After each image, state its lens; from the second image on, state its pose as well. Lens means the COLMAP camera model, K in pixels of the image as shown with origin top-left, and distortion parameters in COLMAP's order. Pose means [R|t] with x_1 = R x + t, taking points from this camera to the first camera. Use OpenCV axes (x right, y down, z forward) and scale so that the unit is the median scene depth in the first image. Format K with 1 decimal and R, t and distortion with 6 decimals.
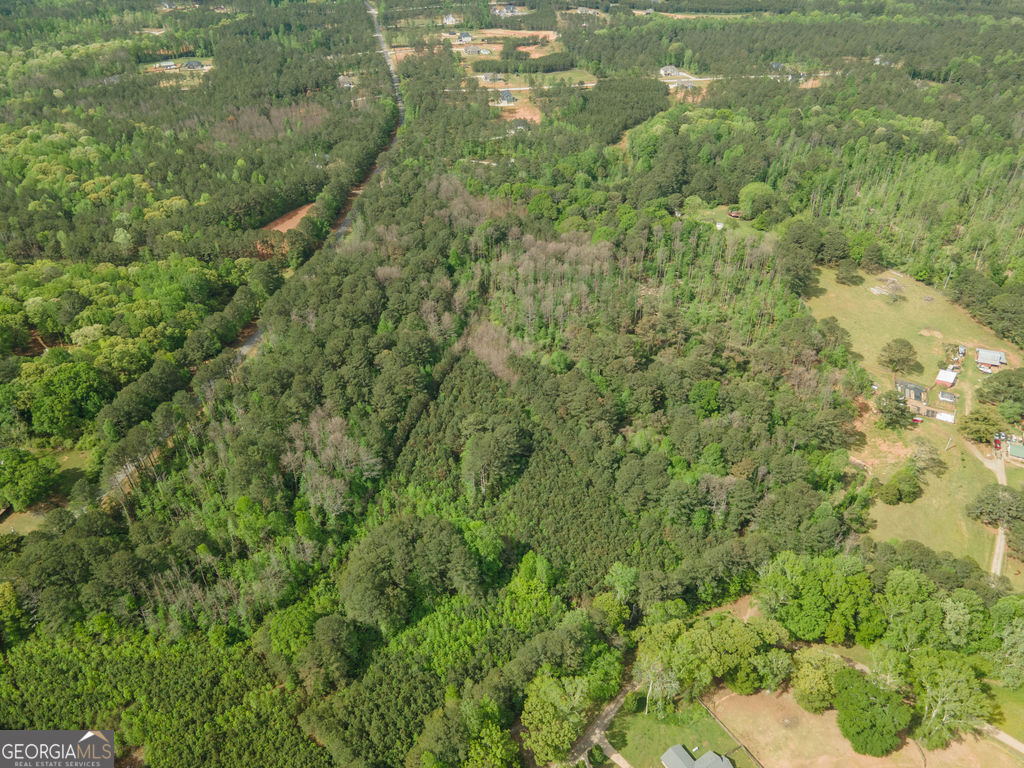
lens RADIAL K [[745.4, 0, 514.5], [0, 745.4, 382.3], [0, 0, 1]] dist [0.015684, 0.049658]
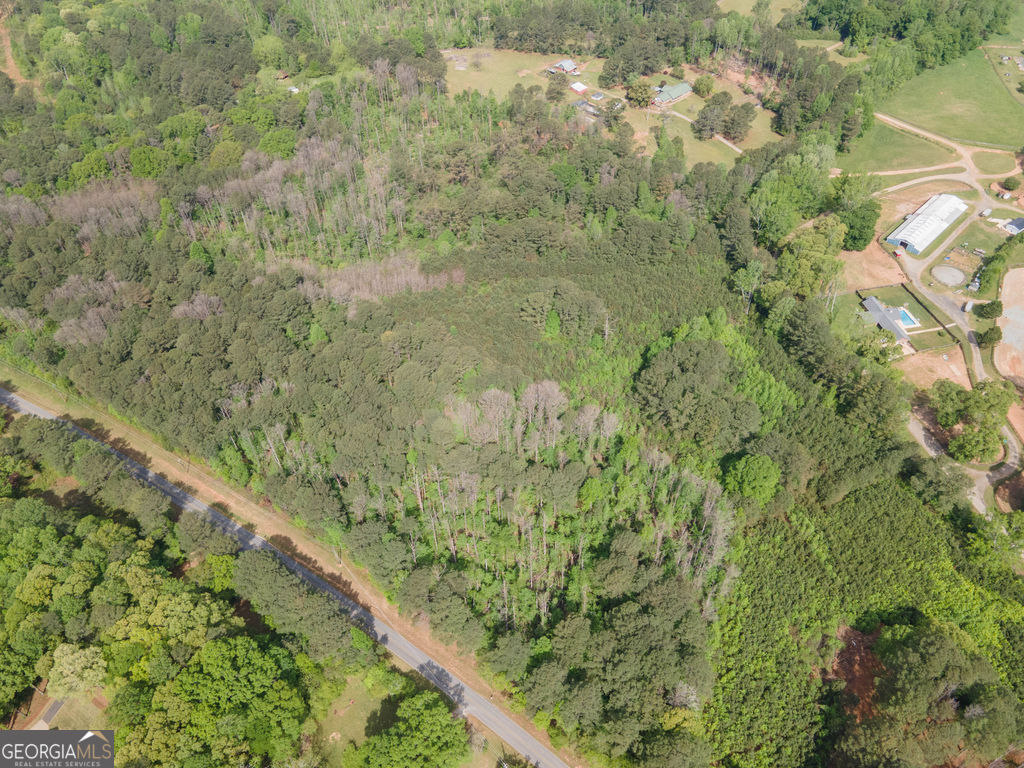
lens RADIAL K [[745.4, 0, 514.5], [0, 745.4, 382.3], [0, 0, 1]] dist [0.015684, 0.049658]
pose [[0.364774, -0.675477, 0.640836, -0.743459], [0.566028, 0.707352, 0.423397, -0.296540], [-0.739292, 0.208287, 0.640363, 0.414450]]
